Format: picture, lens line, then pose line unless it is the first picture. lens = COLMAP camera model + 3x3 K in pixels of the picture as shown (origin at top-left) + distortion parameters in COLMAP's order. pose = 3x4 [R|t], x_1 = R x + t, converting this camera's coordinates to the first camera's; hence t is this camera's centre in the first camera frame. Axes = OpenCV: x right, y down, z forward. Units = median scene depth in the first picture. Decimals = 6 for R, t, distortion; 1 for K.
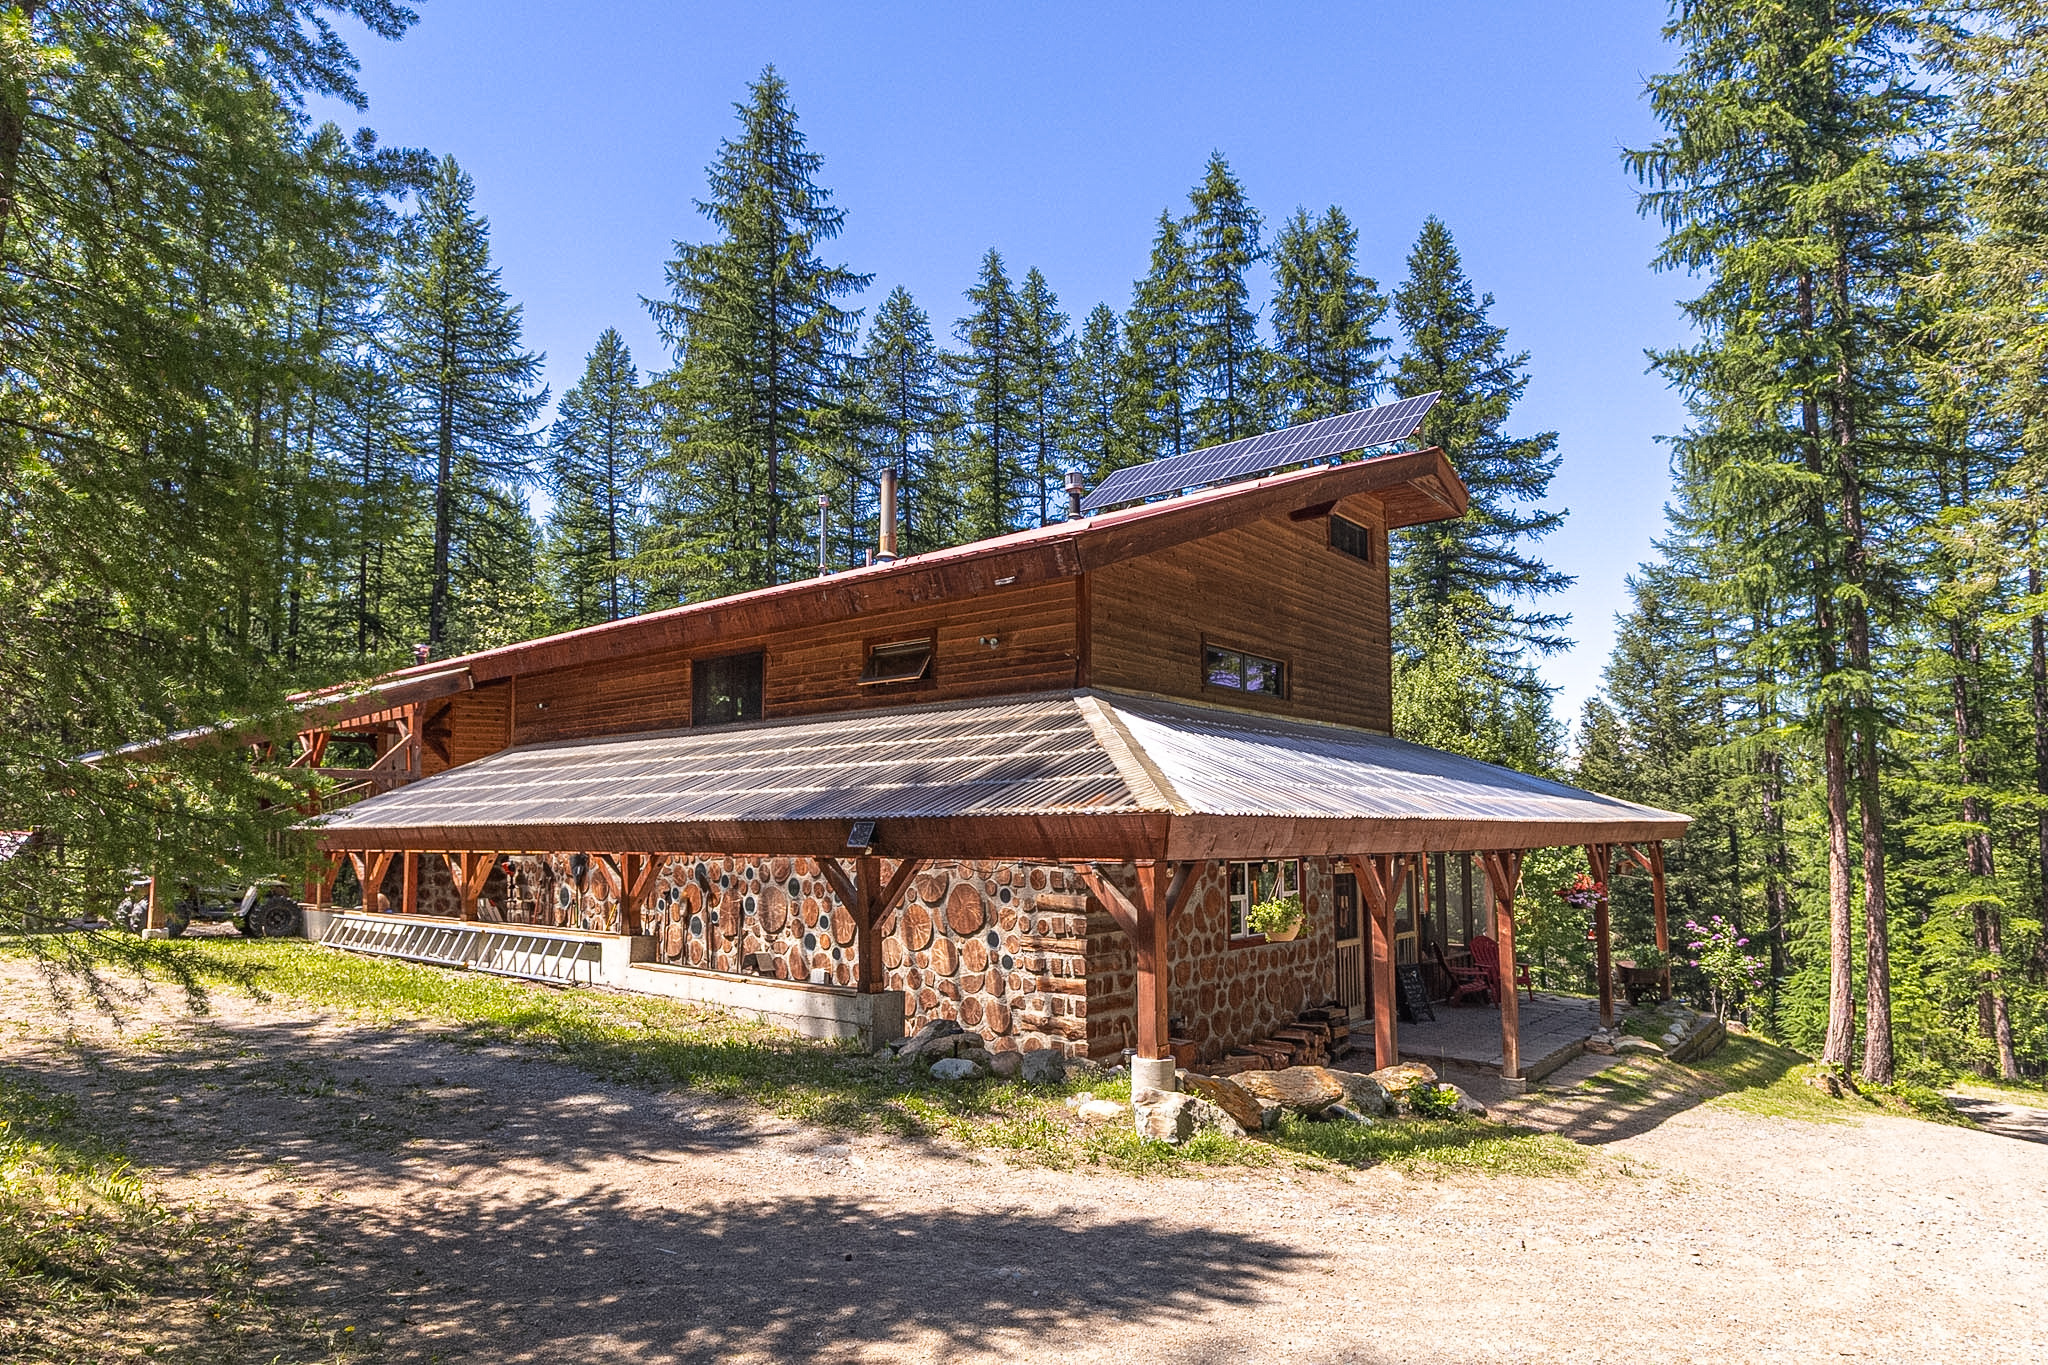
lens RADIAL K [[1148.4, 0, 1036.5], [0, 1148.4, 742.8], [0, 0, 1]] dist [0.002195, -0.003446]
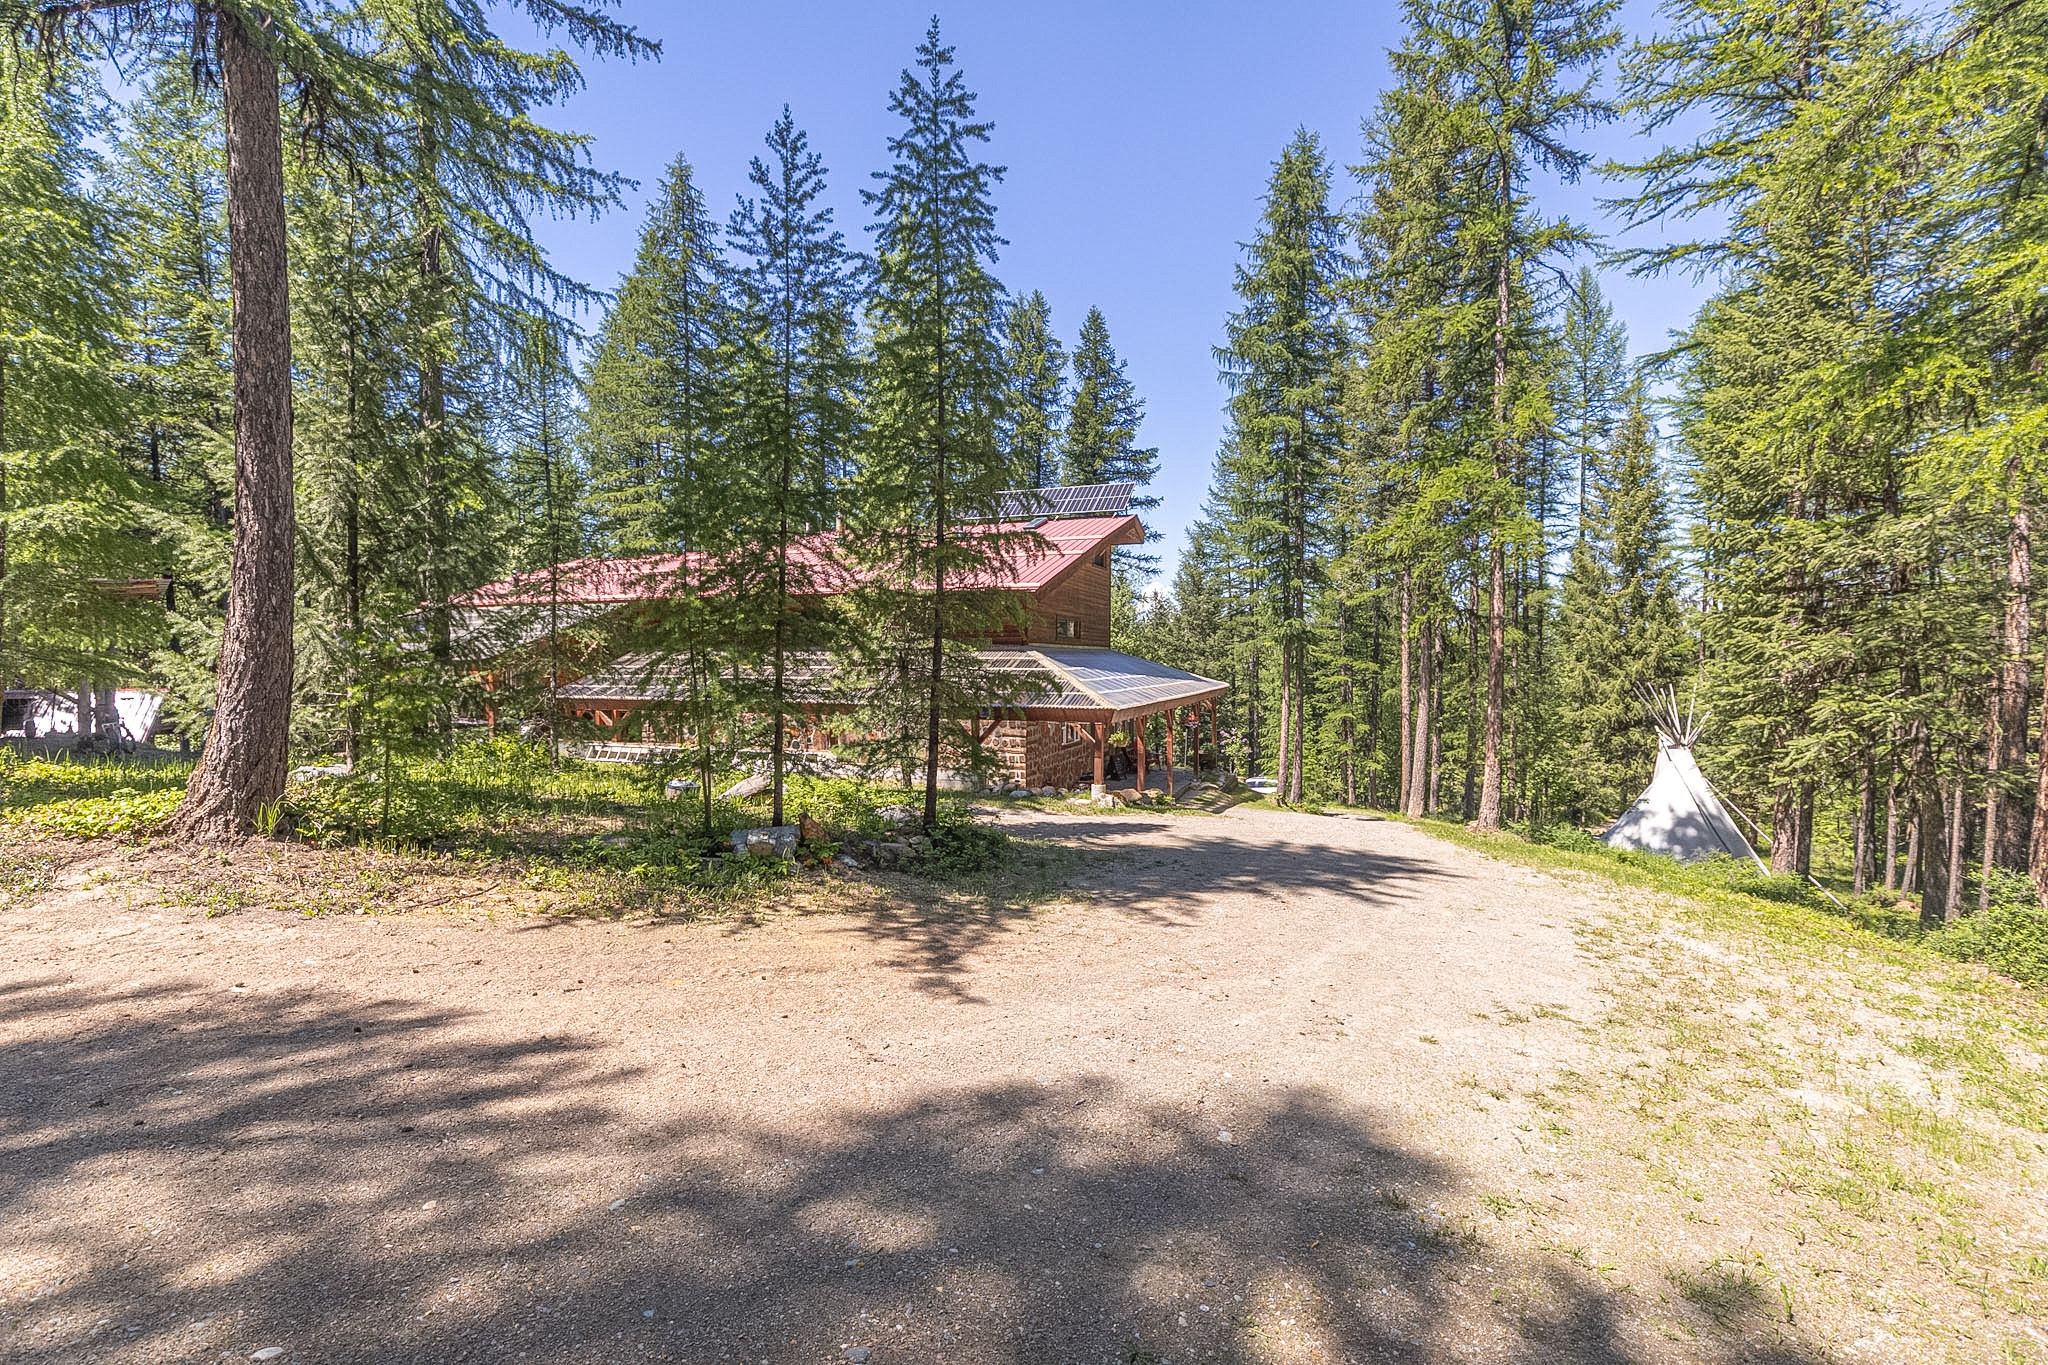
lens RADIAL K [[892.3, 0, 1022.2], [0, 892.3, 675.6], [0, 0, 1]] dist [-0.003980, 0.000144]
pose [[0.947969, -0.000277, 0.318361, -0.180303], [-0.029655, 0.995575, 0.089169, -0.048428], [-0.316977, -0.093970, 0.943766, -0.248640]]
